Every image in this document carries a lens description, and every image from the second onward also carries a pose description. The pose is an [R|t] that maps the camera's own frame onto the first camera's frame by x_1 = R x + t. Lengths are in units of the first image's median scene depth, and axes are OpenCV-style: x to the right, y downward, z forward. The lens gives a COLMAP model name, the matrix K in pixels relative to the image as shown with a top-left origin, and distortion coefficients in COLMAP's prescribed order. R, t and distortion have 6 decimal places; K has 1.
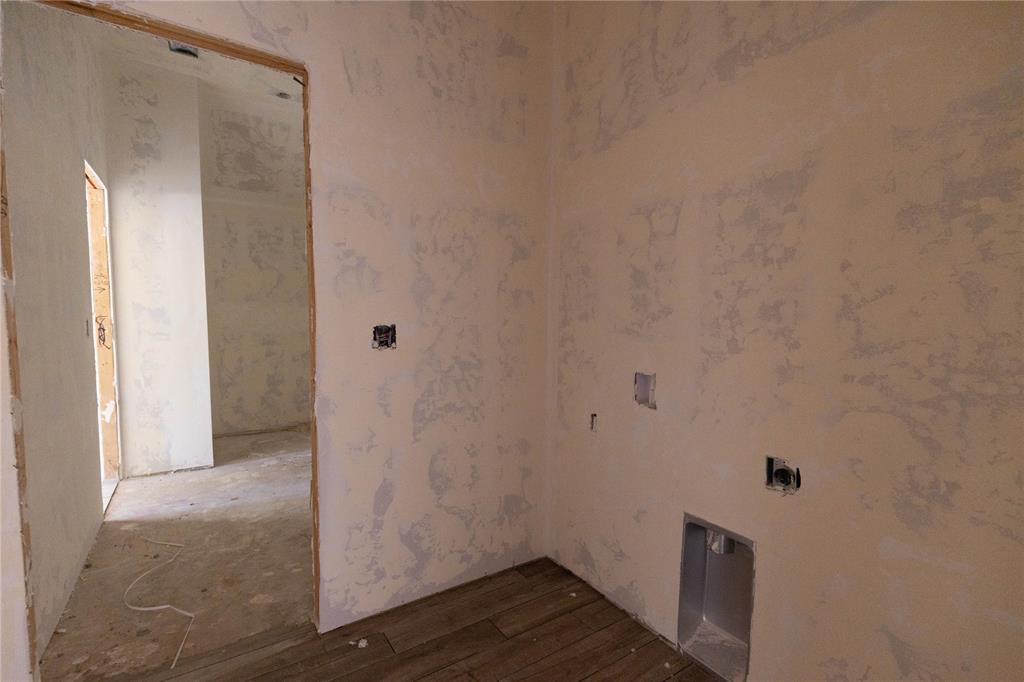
lens RADIAL K [[464.1, 0, 508.8], [0, 464.1, 348.4], [0, 0, 1]] dist [0.010361, -0.001418]
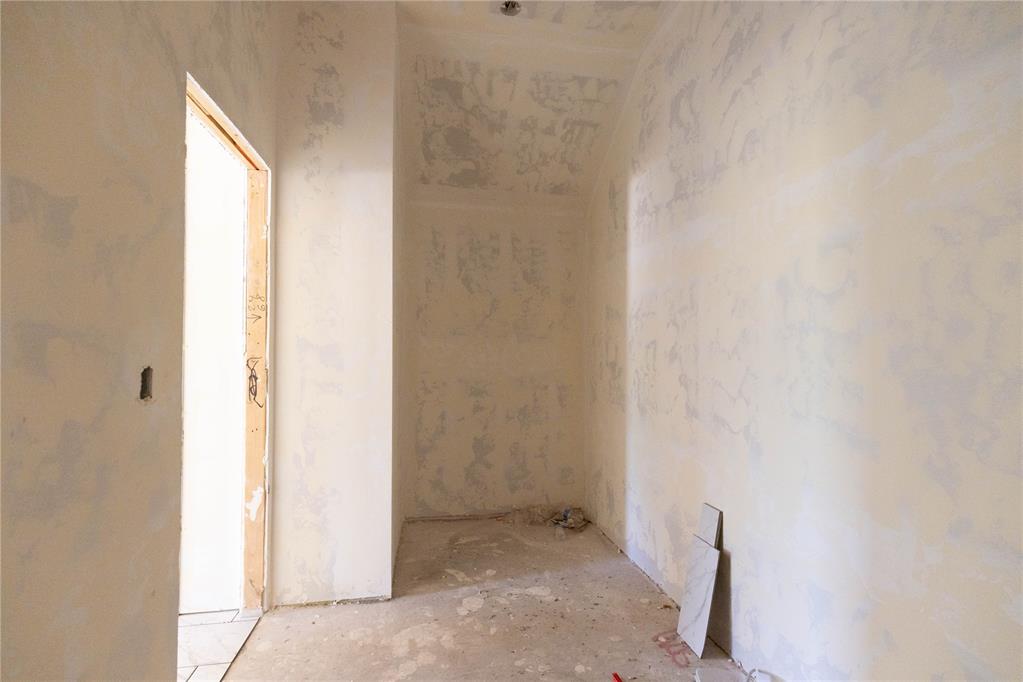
lens RADIAL K [[463.7, 0, 511.1], [0, 463.7, 343.7], [0, 0, 1]] dist [0.010361, -0.001418]
pose [[0.917902, -0.010597, -0.396666, -0.227513], [-0.026624, 0.995746, -0.088211, -0.033296], [0.395914, 0.091530, 0.913715, 0.446694]]
